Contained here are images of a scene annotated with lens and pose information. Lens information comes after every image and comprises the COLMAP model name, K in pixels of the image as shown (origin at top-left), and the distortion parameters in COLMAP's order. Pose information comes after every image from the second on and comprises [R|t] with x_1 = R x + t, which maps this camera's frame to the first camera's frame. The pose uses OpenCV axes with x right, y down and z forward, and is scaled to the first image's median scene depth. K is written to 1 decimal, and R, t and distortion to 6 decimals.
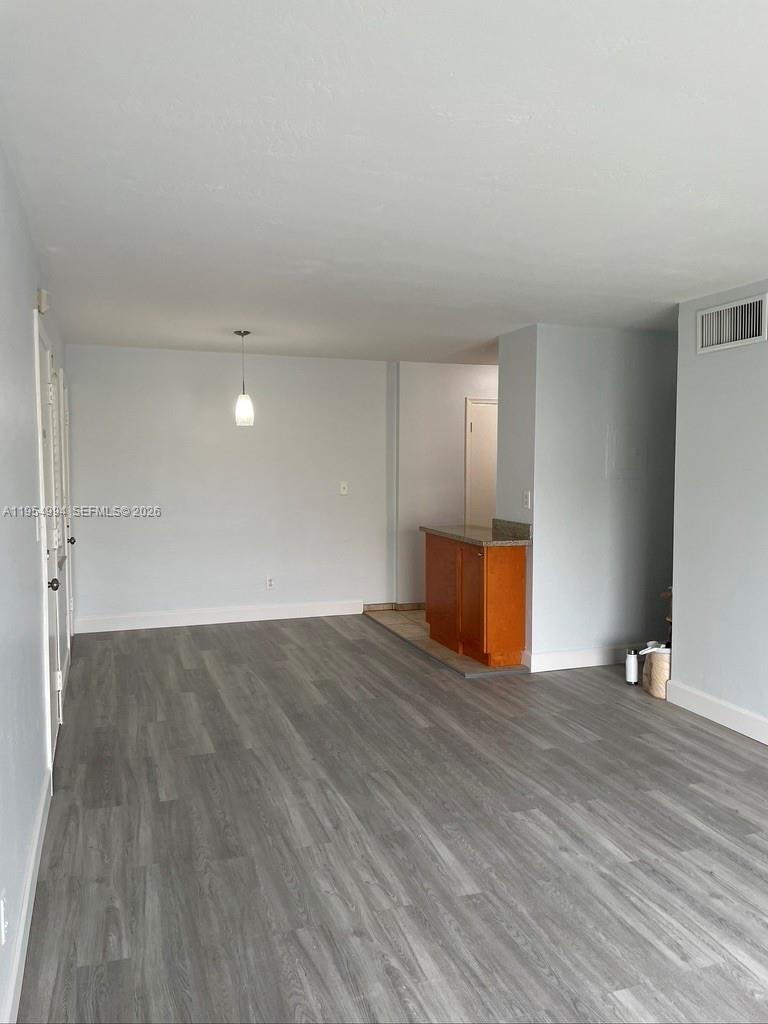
lens RADIAL K [[778.4, 0, 384.0], [0, 778.4, 512.0], [0, 0, 1]] dist [0.093071, -0.134927]
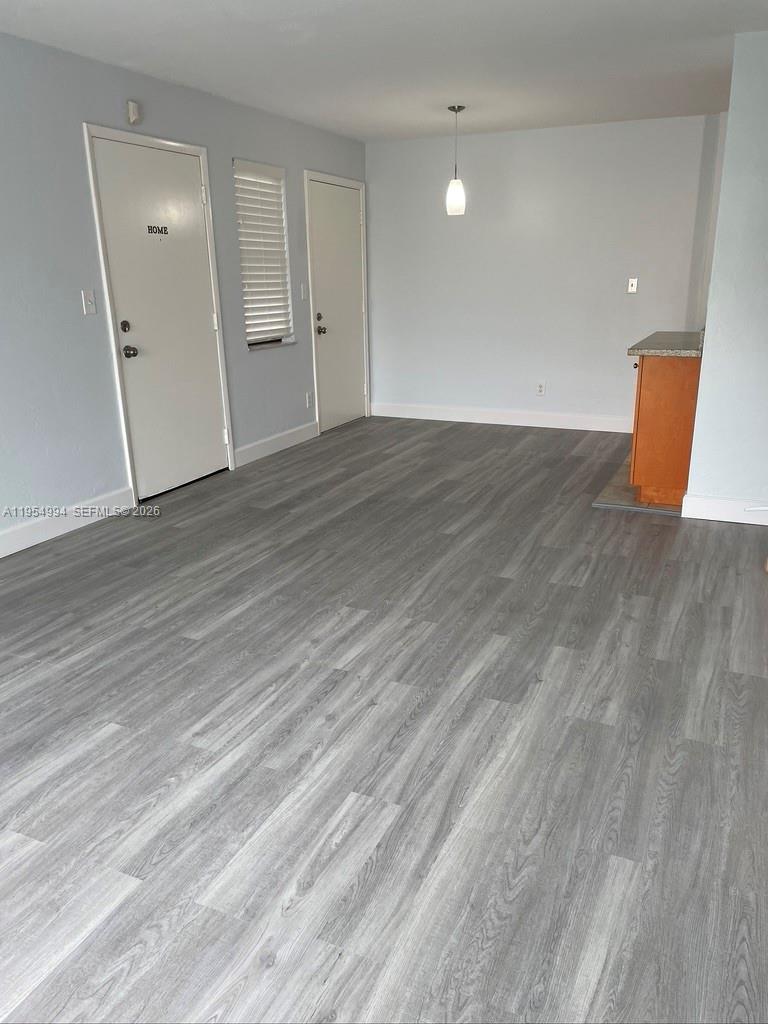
lens RADIAL K [[778.4, 0, 384.0], [0, 778.4, 512.0], [0, 0, 1]] dist [0.093071, -0.134927]
pose [[0.717619, 0.194301, -0.668783, 0.808811], [-0.033701, 0.968856, 0.245319, 0.015950], [0.695620, -0.153507, 0.701818, 0.335649]]
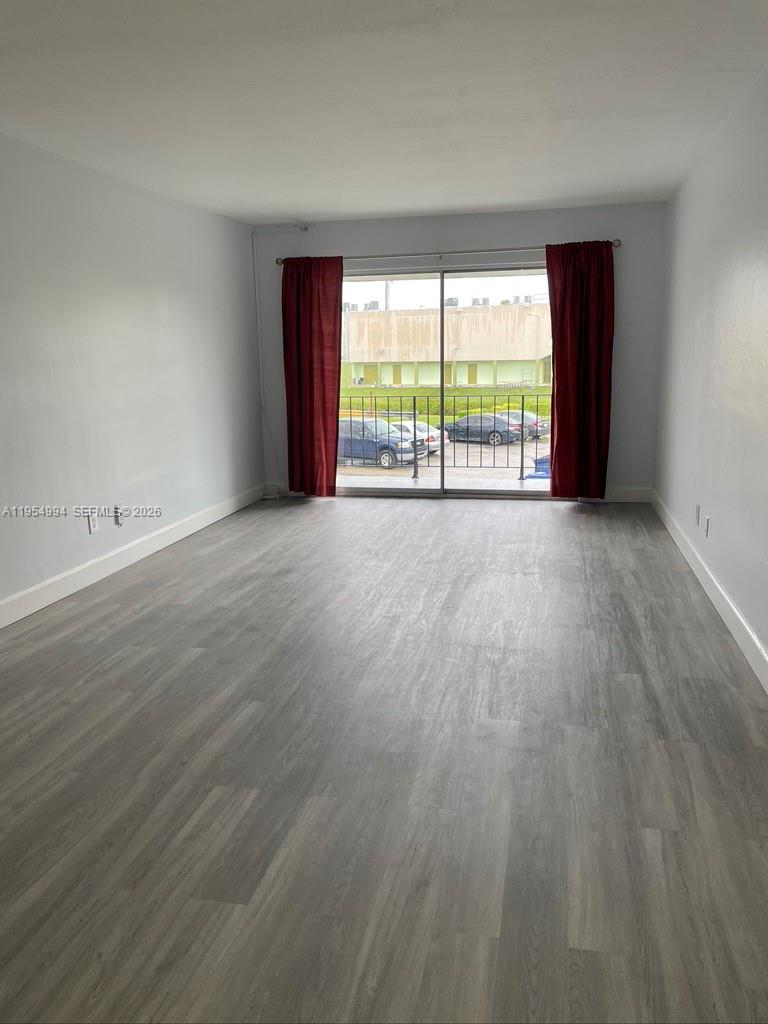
lens RADIAL K [[778.4, 0, 384.0], [0, 778.4, 512.0], [0, 0, 1]] dist [0.093071, -0.134927]
pose [[-0.849799, -0.086720, 0.519924, -0.486581], [0.057558, 0.965209, 0.255067, -0.073561], [-0.523954, 0.246681, -0.815243, 1.840620]]
